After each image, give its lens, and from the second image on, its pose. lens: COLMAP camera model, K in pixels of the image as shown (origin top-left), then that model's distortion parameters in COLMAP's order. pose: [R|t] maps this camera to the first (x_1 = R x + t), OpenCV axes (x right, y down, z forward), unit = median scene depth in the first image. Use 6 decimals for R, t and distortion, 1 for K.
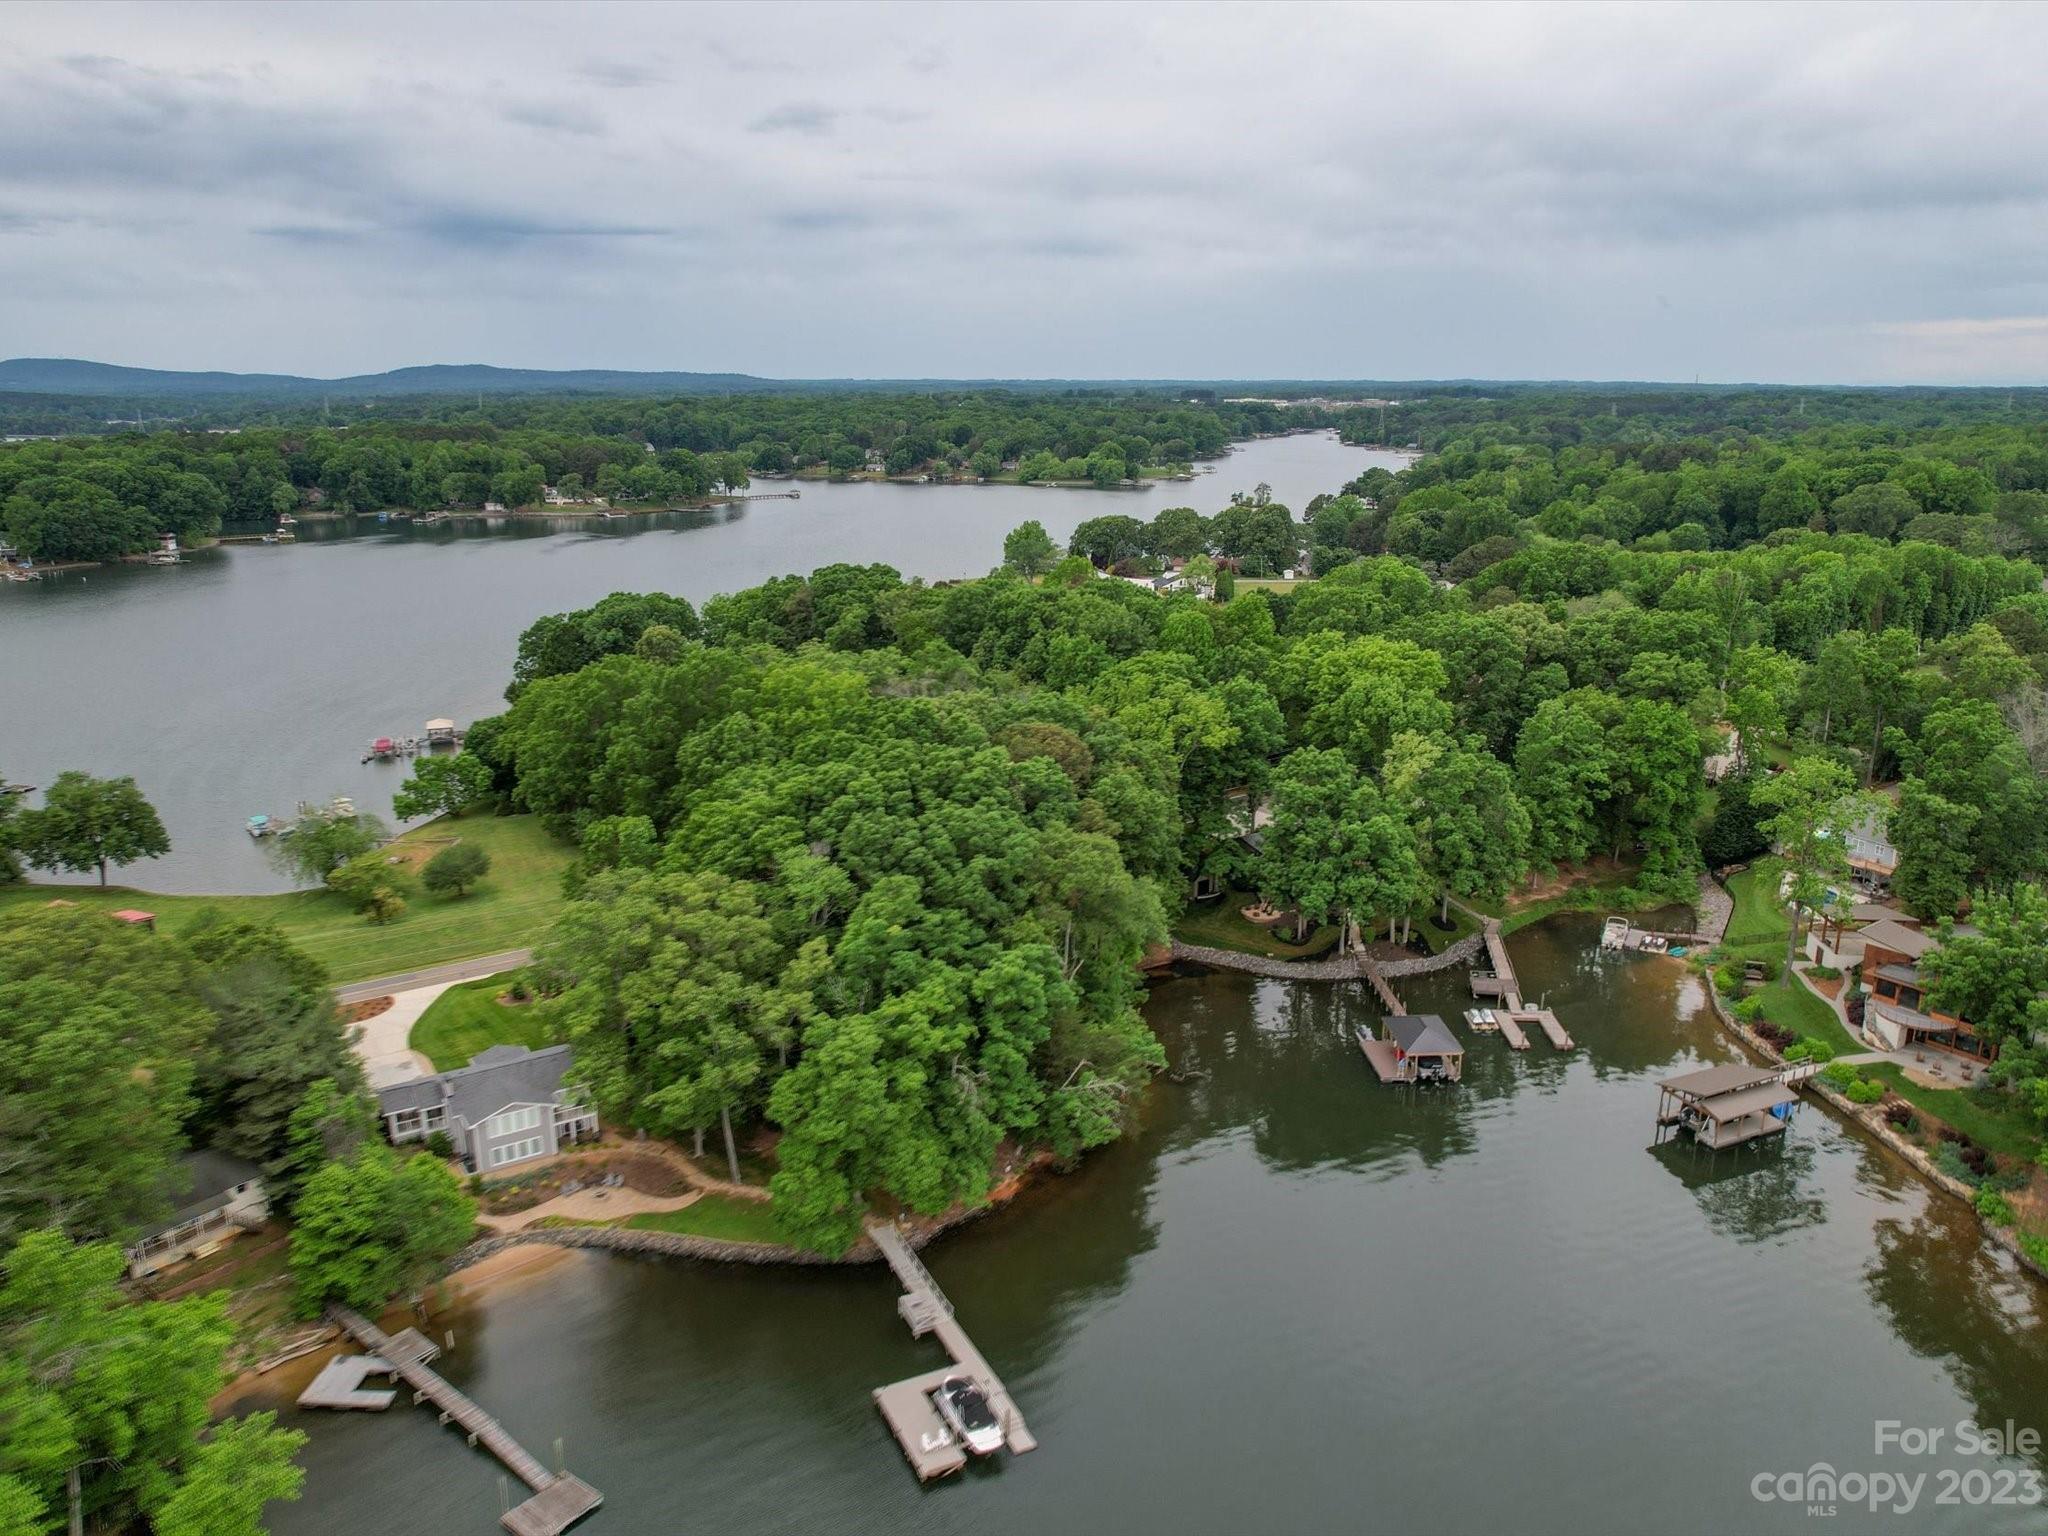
lens RADIAL K [[1471.2, 0, 1031.7], [0, 1471.2, 764.0], [0, 0, 1]] dist [-0.069443, 0.057506]
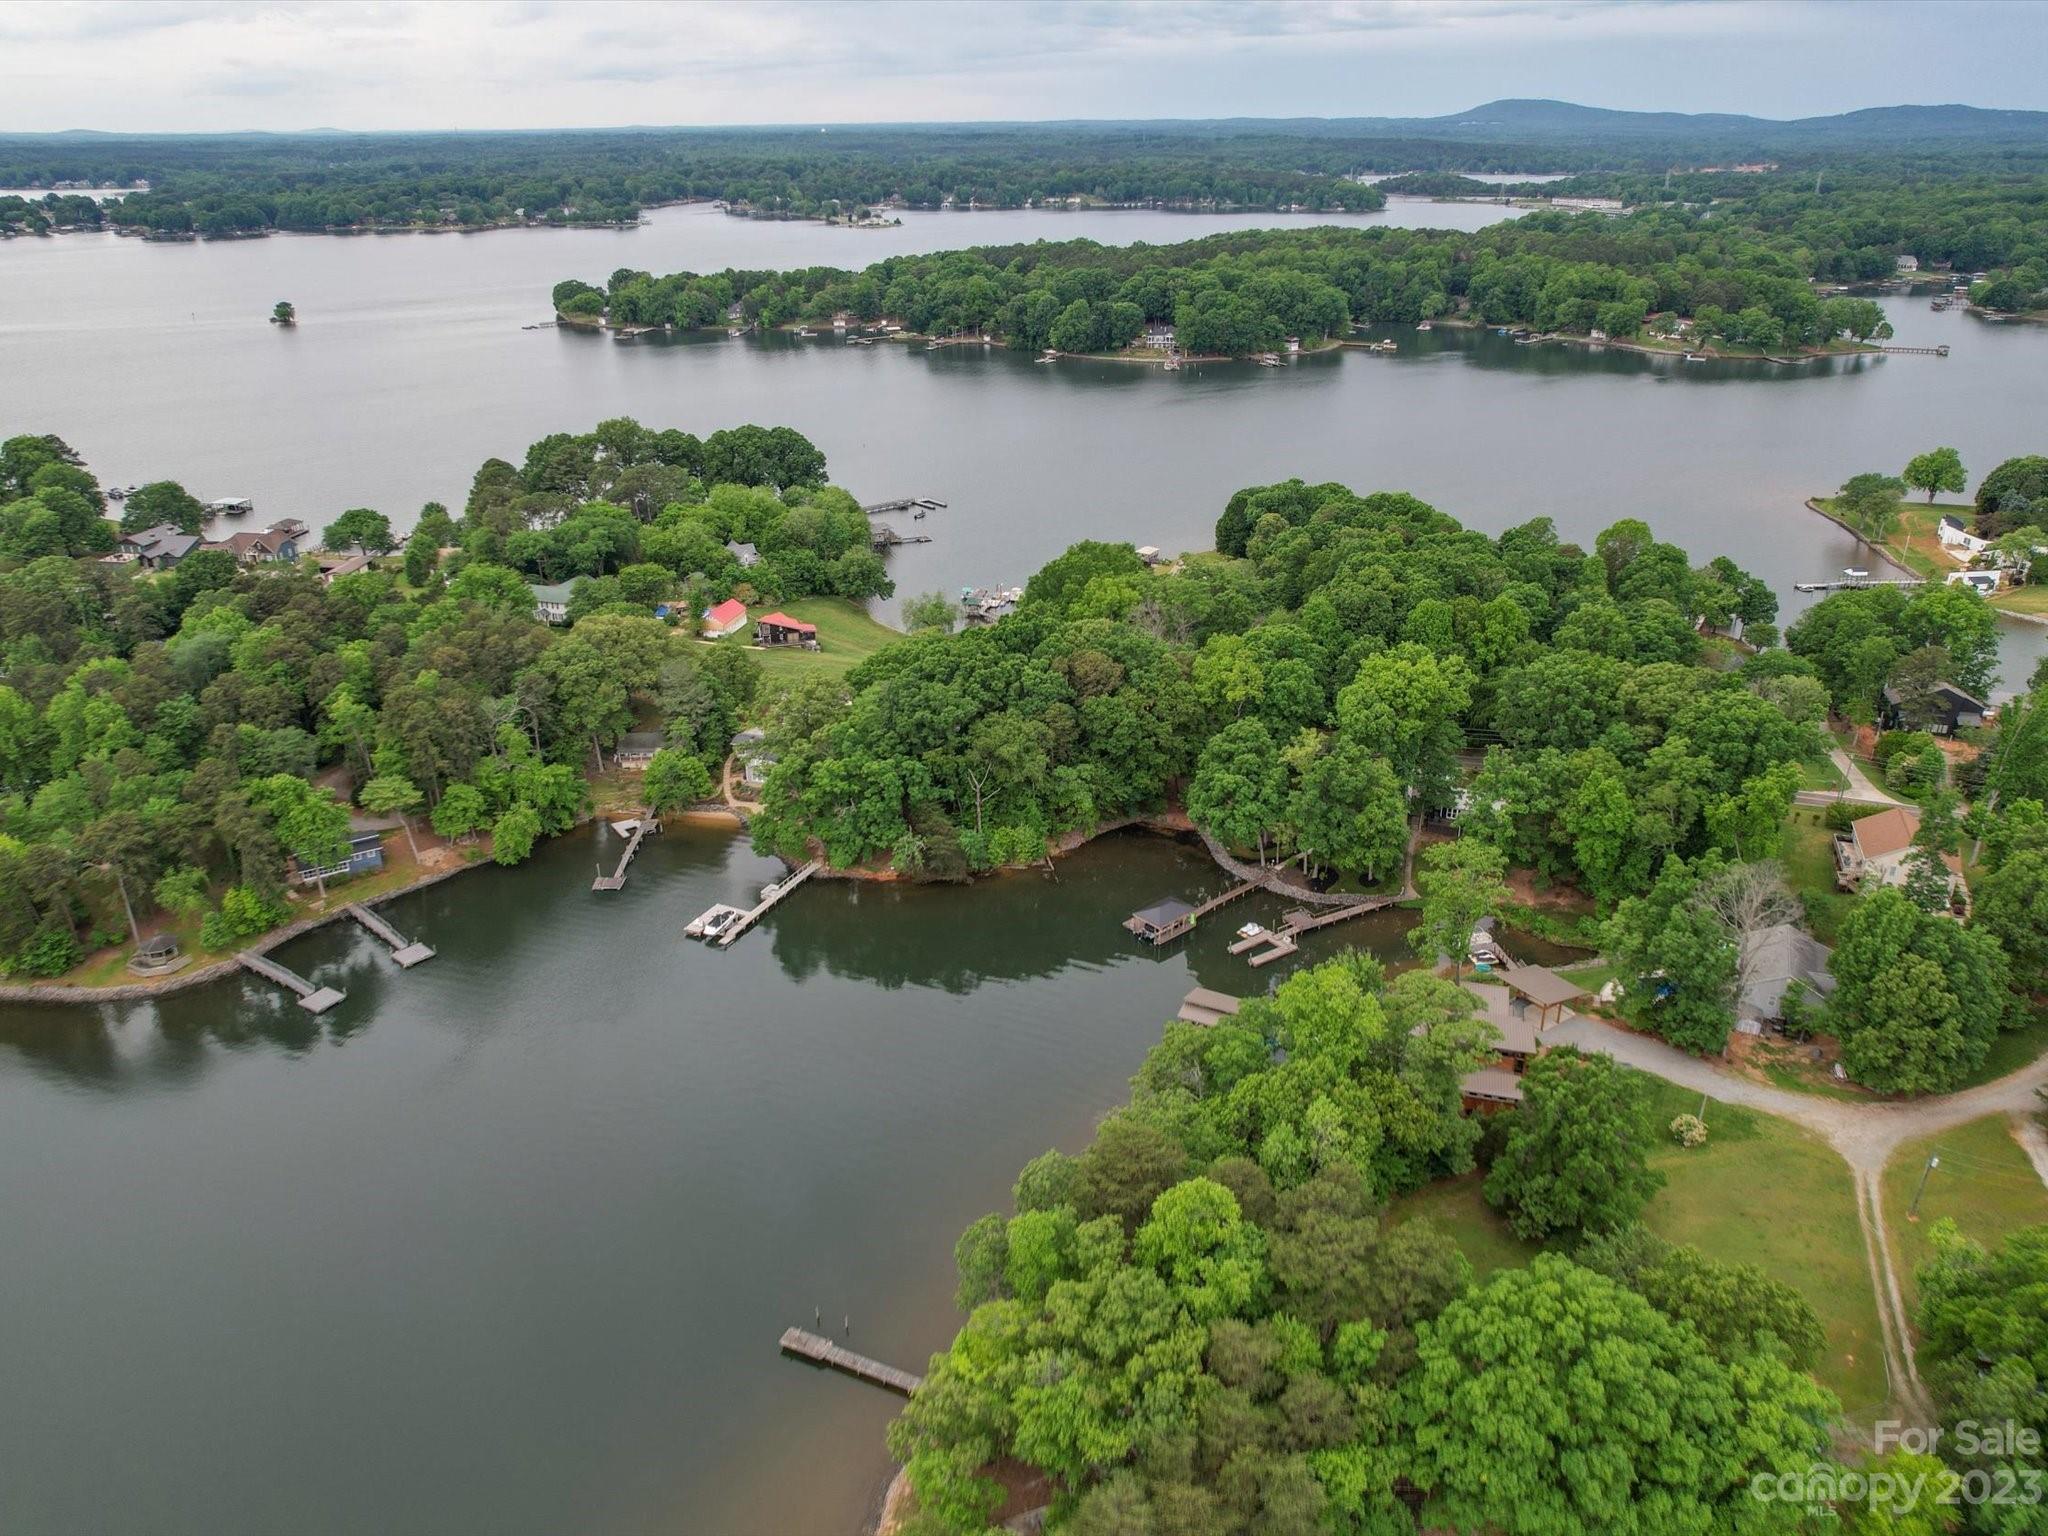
lens RADIAL K [[1471.2, 0, 1025.4], [0, 1471.2, 776.7], [0, 0, 1]] dist [-0.069443, 0.057506]
pose [[0.621959, 0.320126, -0.714623, 0.991916], [-0.192501, 0.947117, 0.256736, -0.256164], [0.759020, -0.022114, 0.650692, -0.093299]]
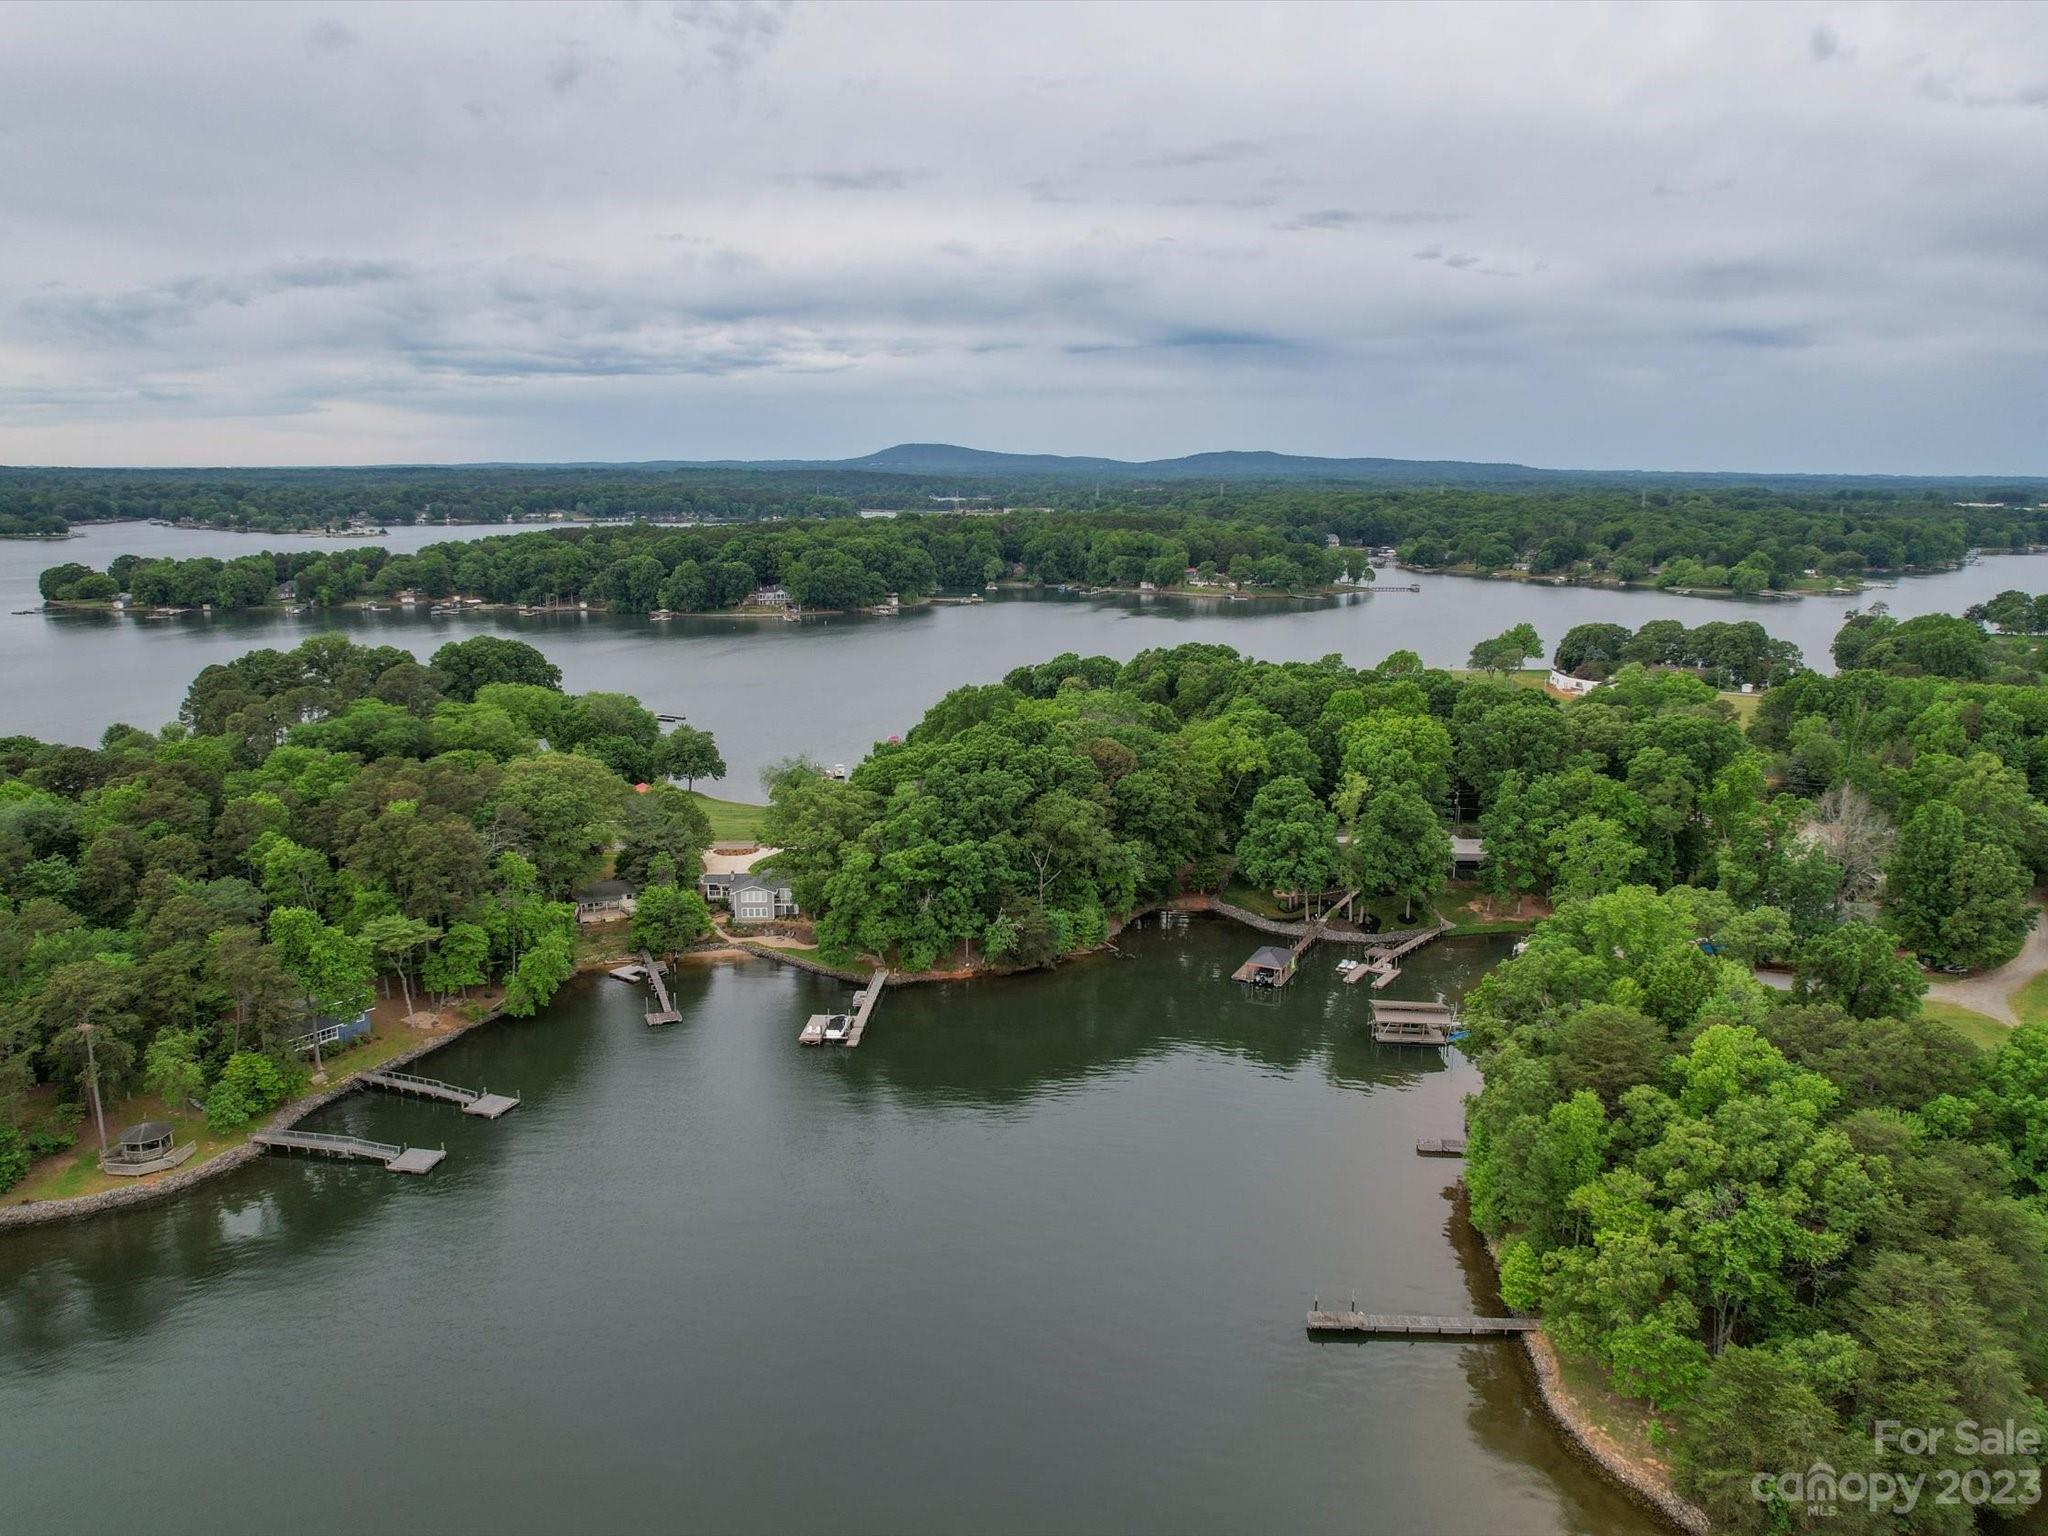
lens RADIAL K [[1471.2, 0, 1028.2], [0, 1471.2, 767.0], [0, 0, 1]] dist [-0.069443, 0.057506]
pose [[0.868906, 0.104571, -0.483805, 0.619893], [-0.130760, 0.991200, -0.020603, 0.040853], [0.477393, 0.081165, 0.874933, -0.398691]]
